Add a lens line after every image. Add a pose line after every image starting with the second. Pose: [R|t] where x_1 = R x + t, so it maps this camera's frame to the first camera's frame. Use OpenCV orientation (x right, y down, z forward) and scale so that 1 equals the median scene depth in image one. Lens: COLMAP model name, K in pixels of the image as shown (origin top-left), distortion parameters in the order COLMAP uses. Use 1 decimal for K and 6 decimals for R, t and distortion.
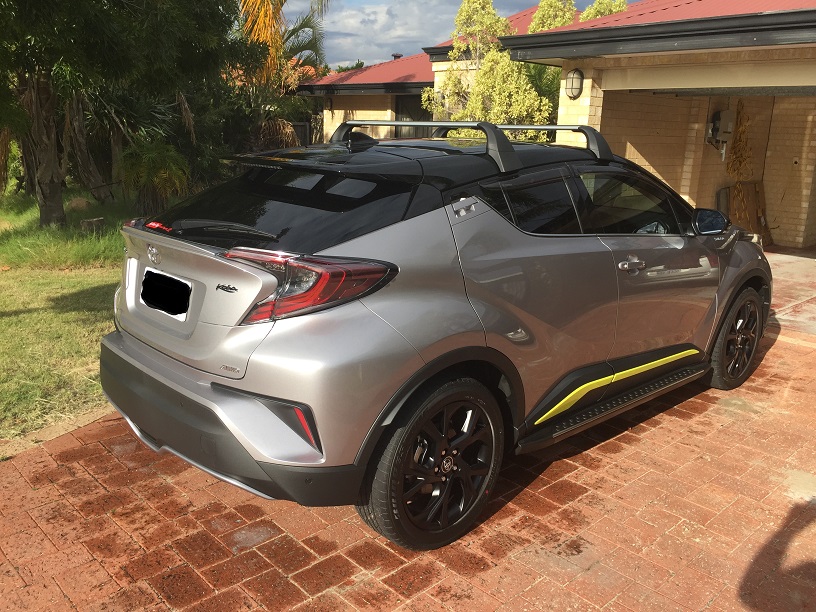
lens RADIAL K [[699.9, 0, 408.8], [0, 699.9, 283.1], [0, 0, 1]] dist [0.081599, -0.103940]
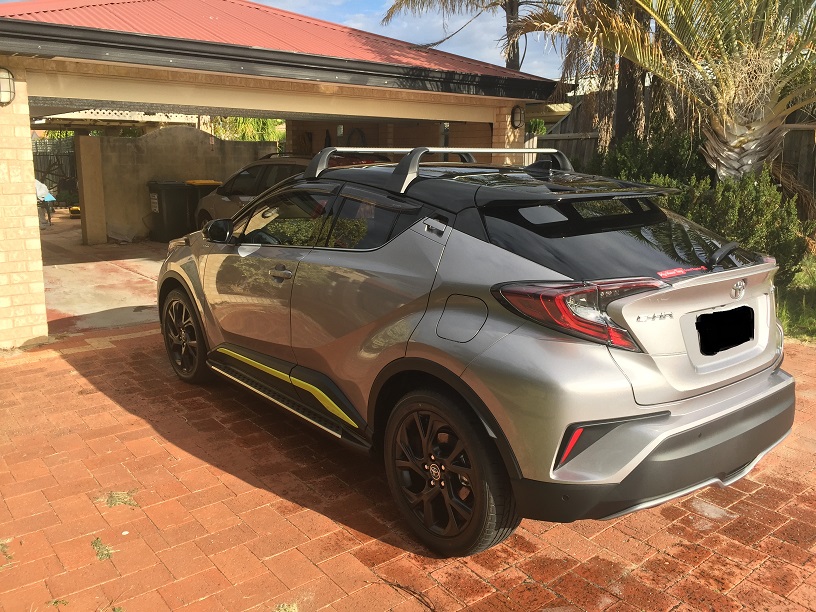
lens RADIAL K [[699.9, 0, 408.8], [0, 699.9, 283.1], [0, 0, 1]] dist [0.081599, -0.103940]
pose [[0.074062, -0.209403, 0.975021, -1.177342], [0.207223, 0.959597, 0.190349, -0.289588], [-0.975486, 0.187949, 0.114462, 1.143242]]
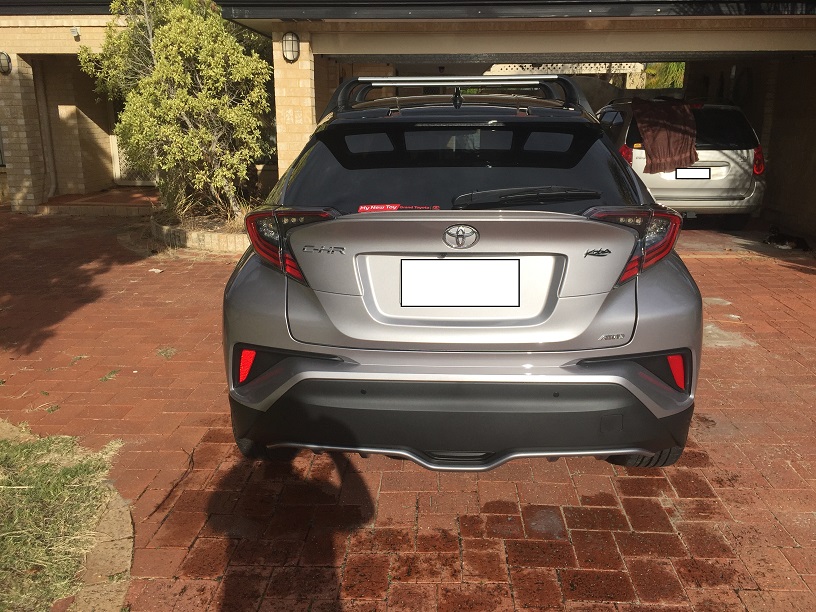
lens RADIAL K [[699.9, 0, 408.8], [0, 699.9, 283.1], [0, 0, 1]] dist [0.081599, -0.103940]
pose [[0.720291, -0.197784, 0.664878, -0.813248], [0.172921, 0.979427, 0.104022, -0.071147], [-0.671773, 0.040046, 0.739674, 0.375884]]
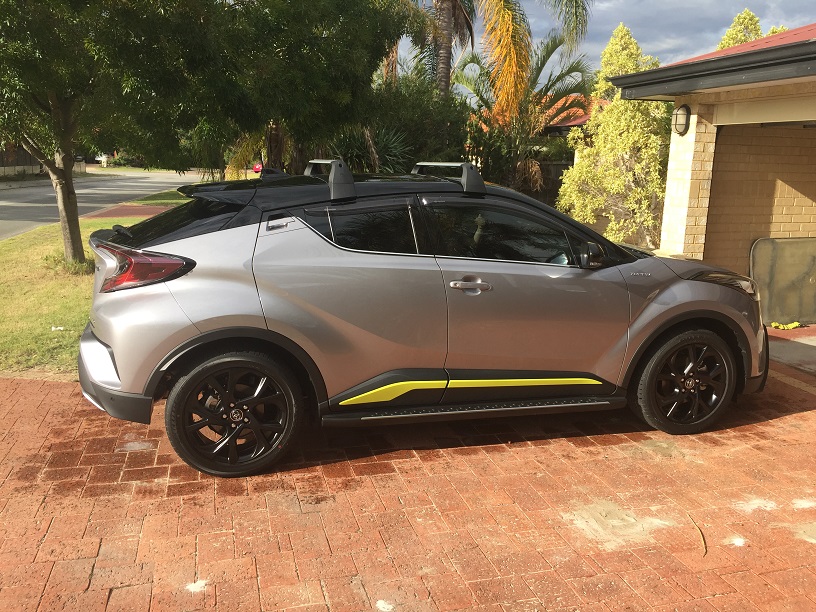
lens RADIAL K [[699.9, 0, 408.8], [0, 699.9, 283.1], [0, 0, 1]] dist [0.081599, -0.103940]
pose [[0.883652, 0.072553, -0.462488, 0.812773], [-0.097883, 0.994716, -0.030973, 0.016867], [0.457797, 0.072639, 0.886084, -0.041139]]
